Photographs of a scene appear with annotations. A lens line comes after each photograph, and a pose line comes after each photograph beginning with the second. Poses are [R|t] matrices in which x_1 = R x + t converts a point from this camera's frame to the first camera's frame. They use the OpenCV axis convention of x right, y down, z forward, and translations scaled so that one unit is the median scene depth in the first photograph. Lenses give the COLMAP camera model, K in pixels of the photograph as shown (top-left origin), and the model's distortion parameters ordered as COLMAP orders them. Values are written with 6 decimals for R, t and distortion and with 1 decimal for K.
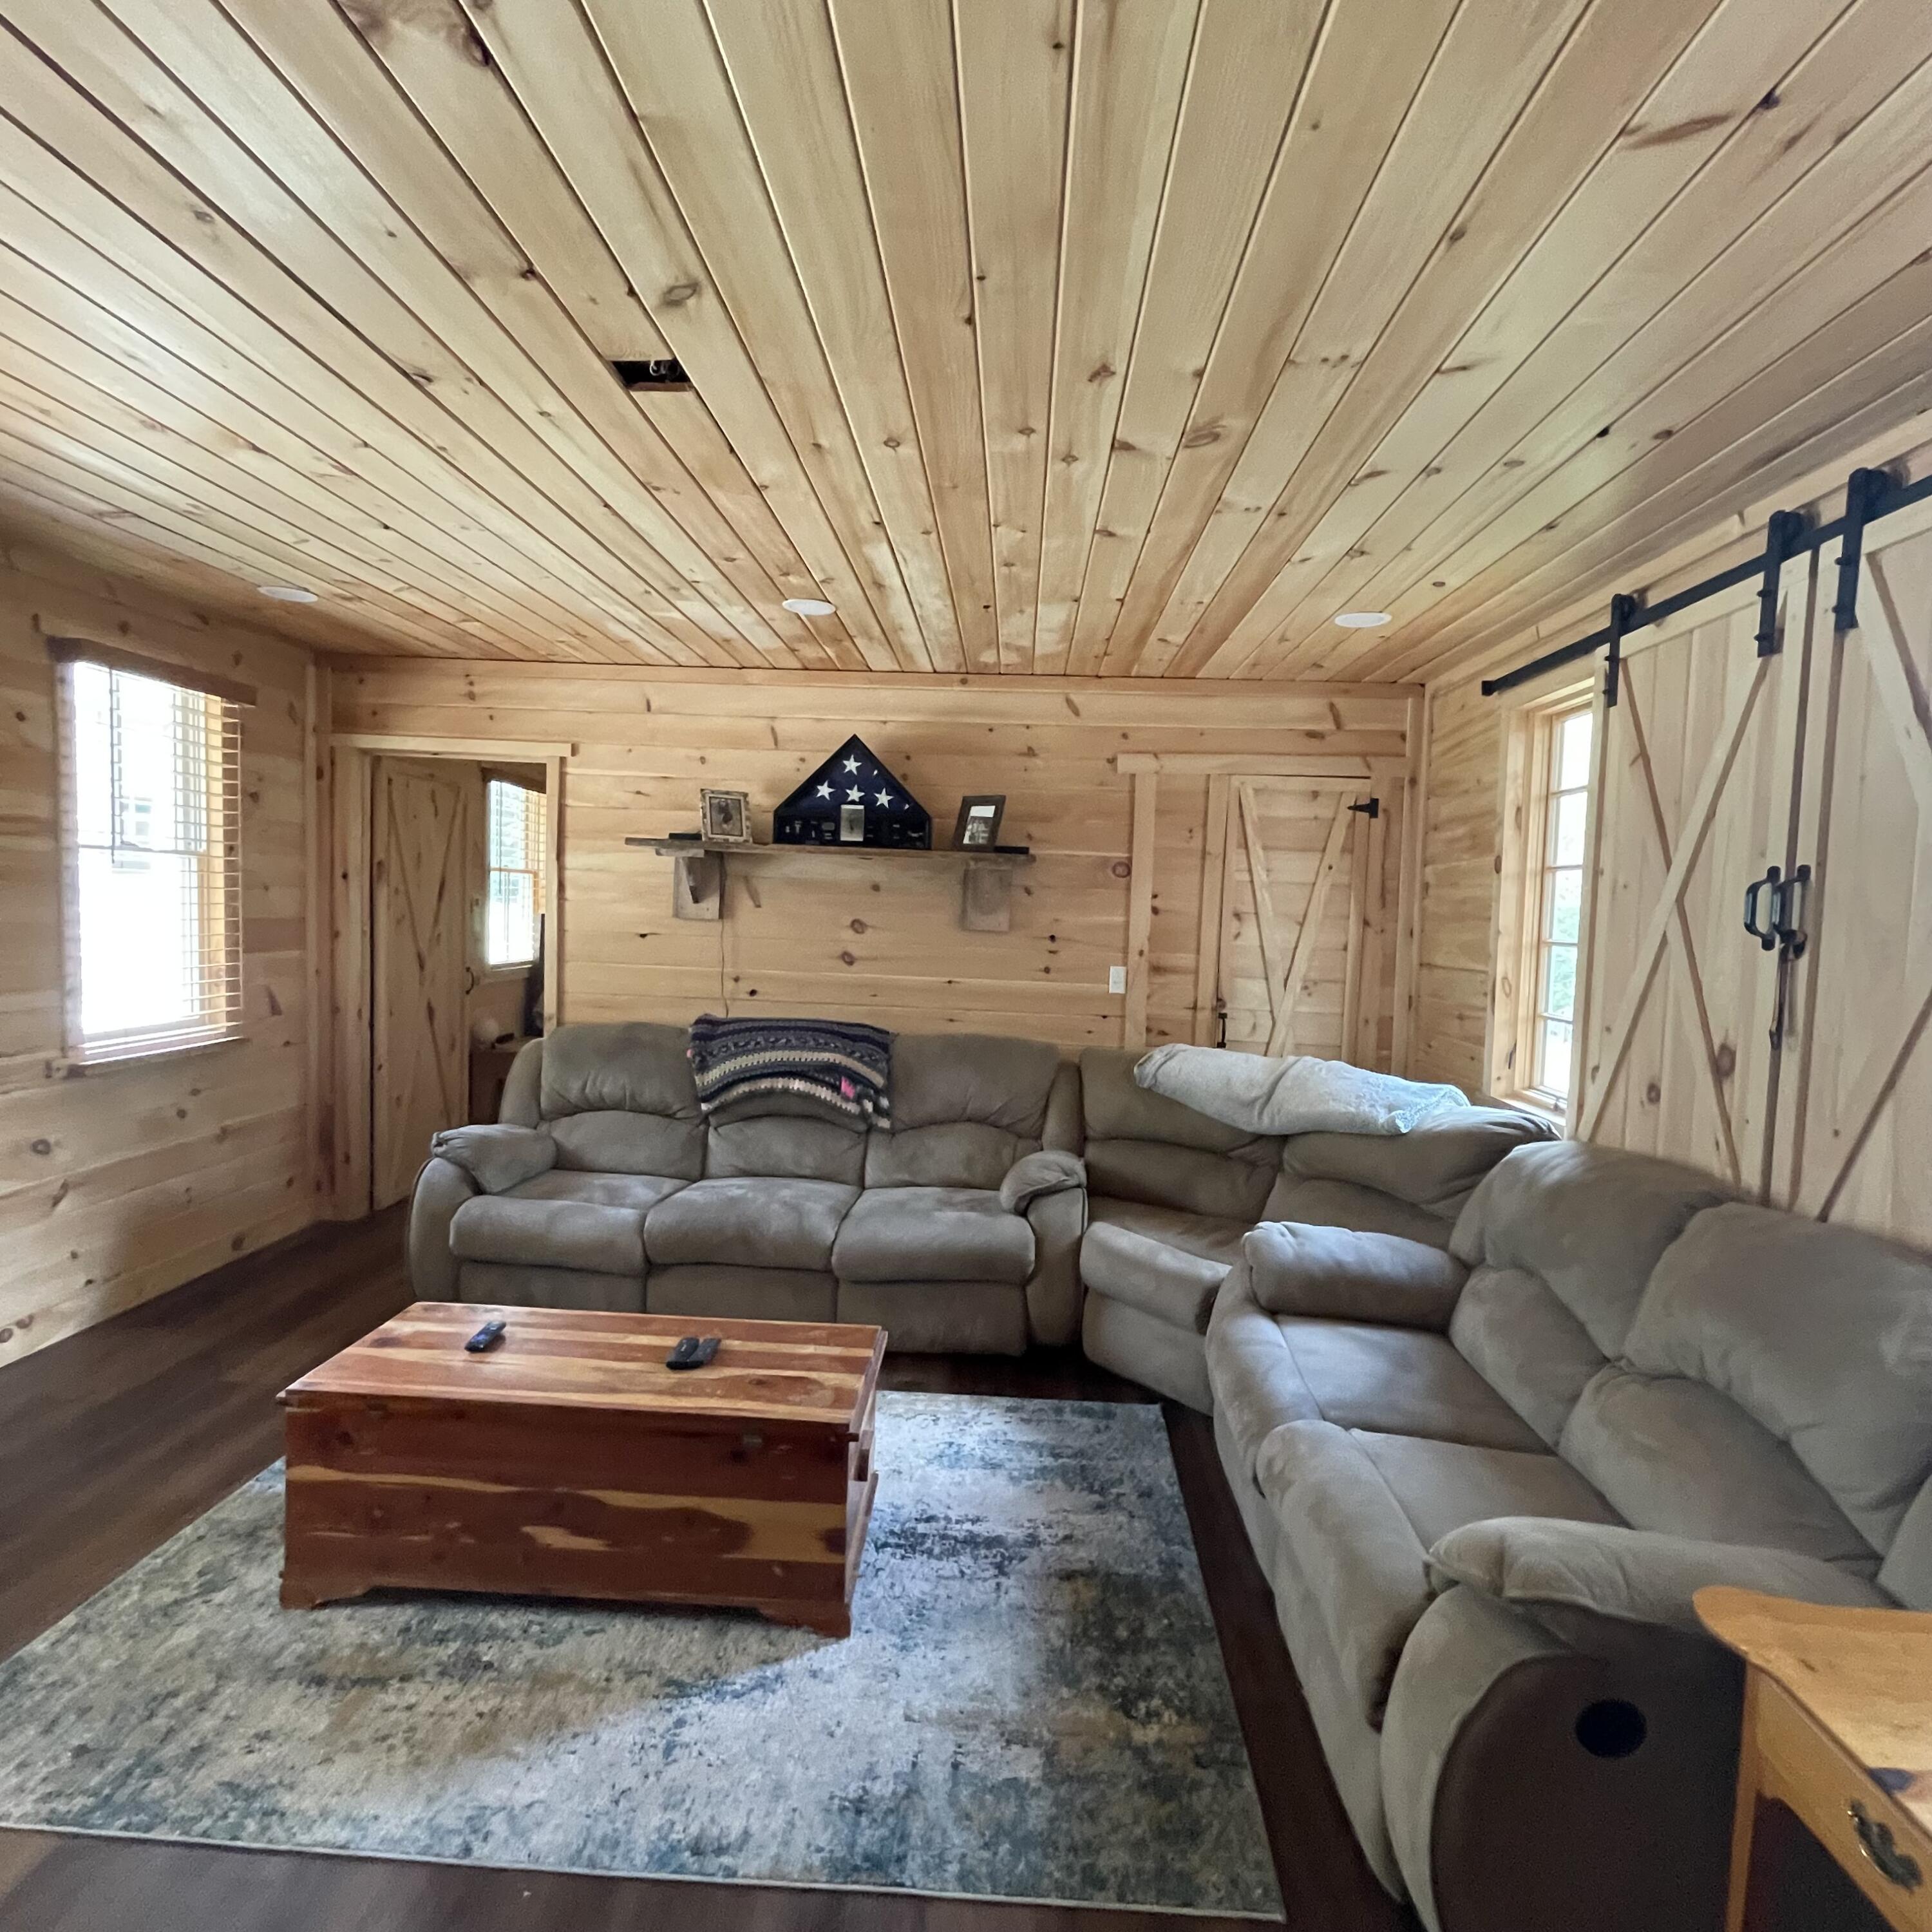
lens RADIAL K [[1047.4, 0, 971.2], [0, 1047.4, 970.5], [0, 0, 1]] dist [0.013878, -0.003911]
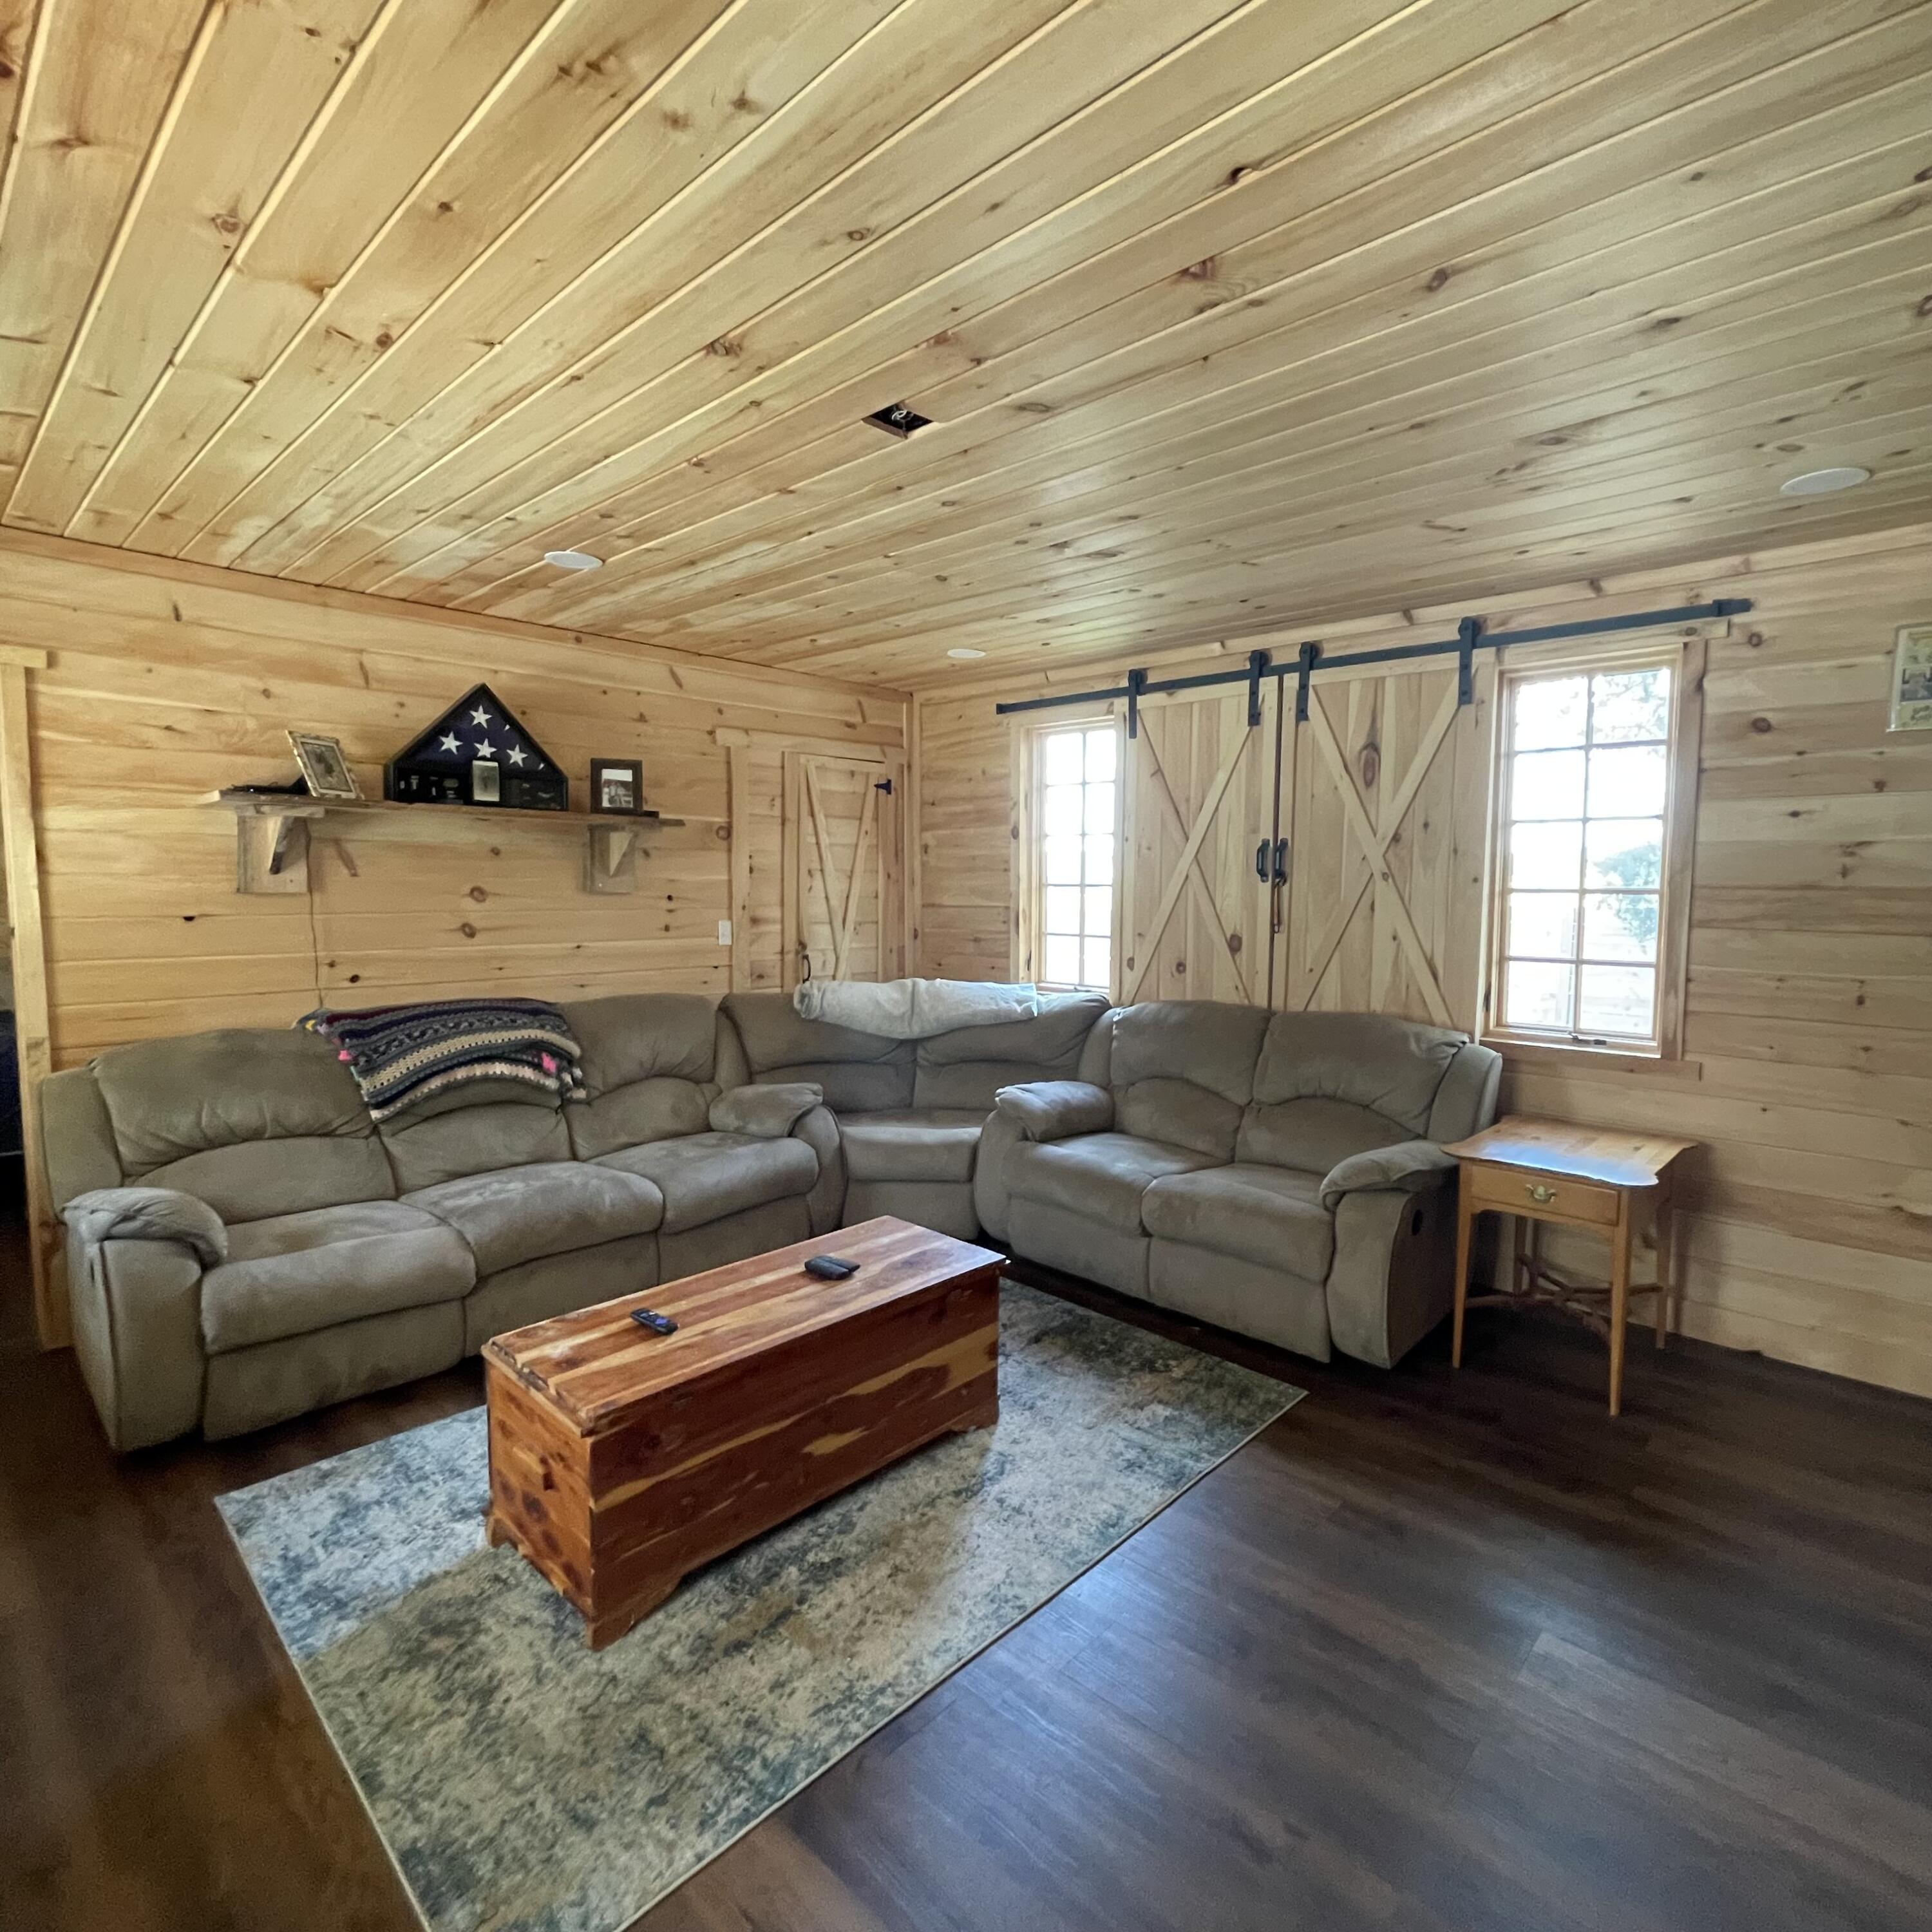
lens RADIAL K [[1047.4, 0, 971.8], [0, 1047.4, 967.0], [0, 0, 1]] dist [0.013878, -0.003911]
pose [[0.652059, -0.093817, 0.752341, -0.570696], [0.063567, 0.995585, 0.069056, -0.016456], [-0.755499, 0.002796, 0.655144, 0.081137]]
